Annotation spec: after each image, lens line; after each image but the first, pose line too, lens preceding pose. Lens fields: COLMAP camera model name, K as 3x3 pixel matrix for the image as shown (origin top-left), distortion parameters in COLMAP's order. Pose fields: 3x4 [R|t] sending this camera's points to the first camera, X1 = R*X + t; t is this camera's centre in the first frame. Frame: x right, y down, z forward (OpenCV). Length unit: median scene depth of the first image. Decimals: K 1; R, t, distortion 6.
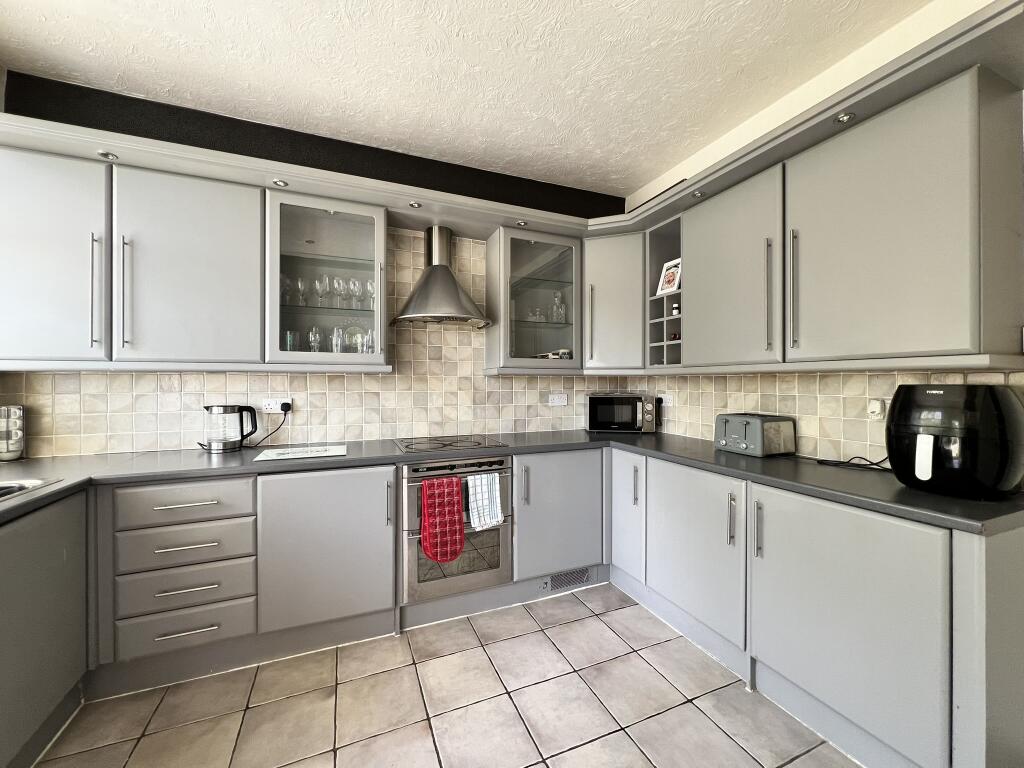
lens RADIAL K [[410.1, 0, 510.7], [0, 410.1, 381.2], [0, 0, 1]] dist [-0.001541, -0.000163]
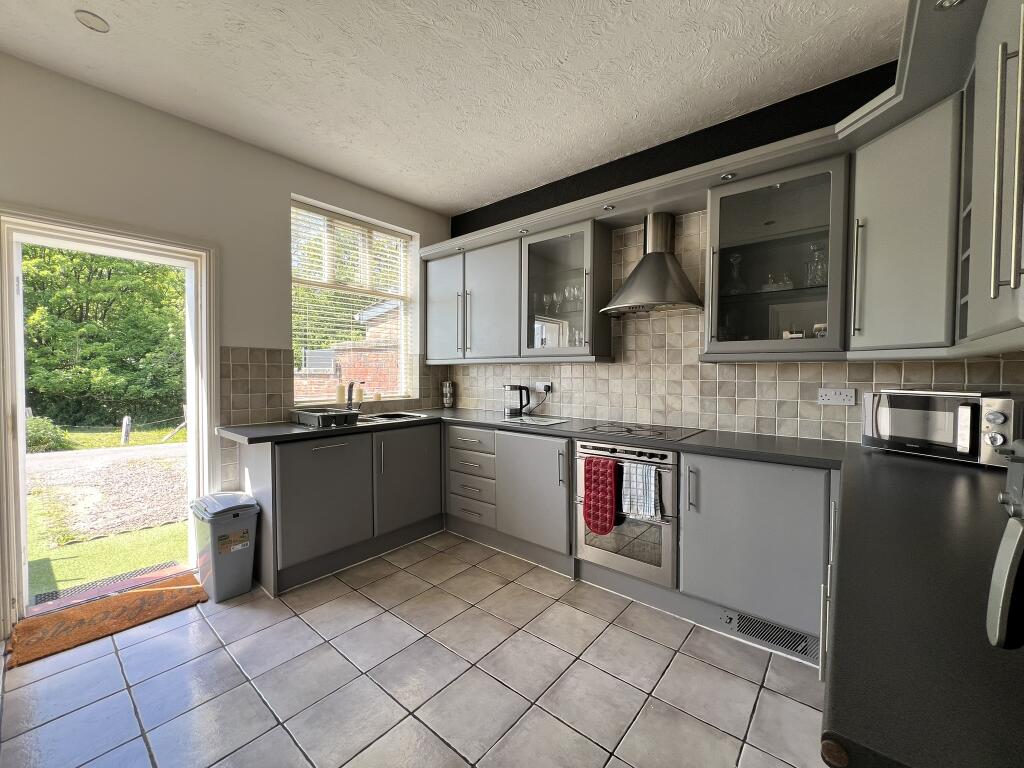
lens RADIAL K [[410.1, 0, 510.7], [0, 410.1, 381.2], [0, 0, 1]] dist [-0.001541, -0.000163]
pose [[0.460734, 0.024342, -0.887204, 0.637786], [-0.000158, 0.999626, 0.027344, 0.001442], [0.887538, -0.012458, 0.460566, 0.265168]]
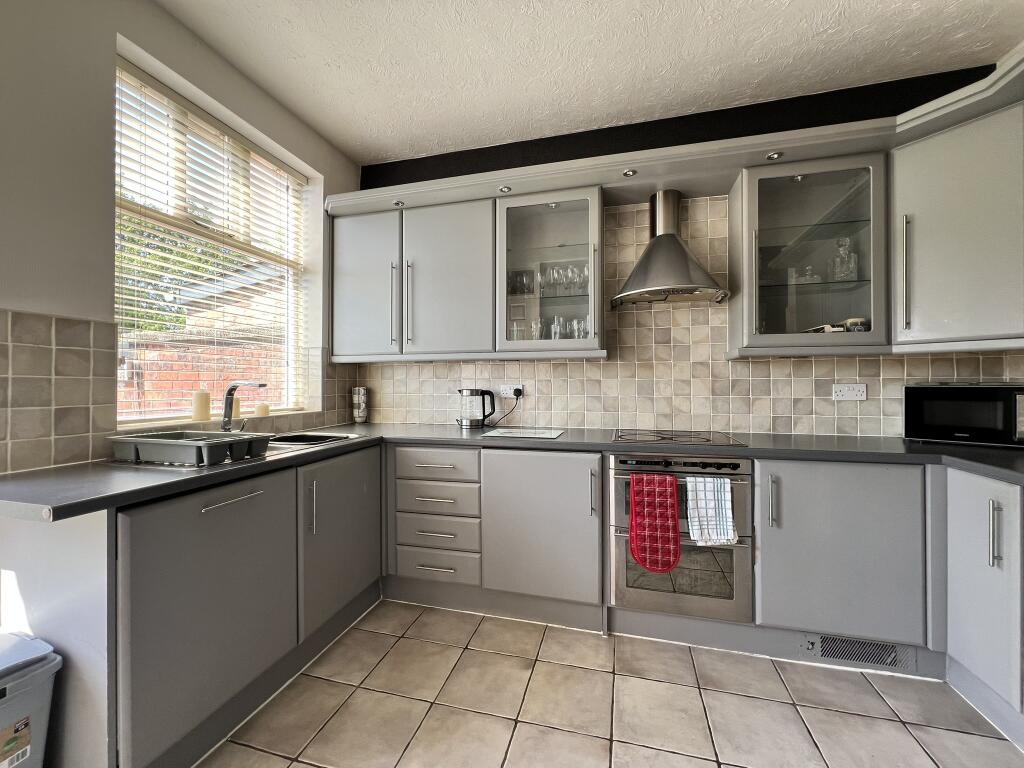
lens RADIAL K [[410.1, 0, 510.7], [0, 410.1, 381.2], [0, 0, 1]] dist [-0.001541, -0.000163]
pose [[0.790279, -0.003754, -0.612736, 0.118167], [0.002402, 0.999993, -0.003029, 0.037240], [0.612743, 0.000922, 0.790282, 0.117772]]
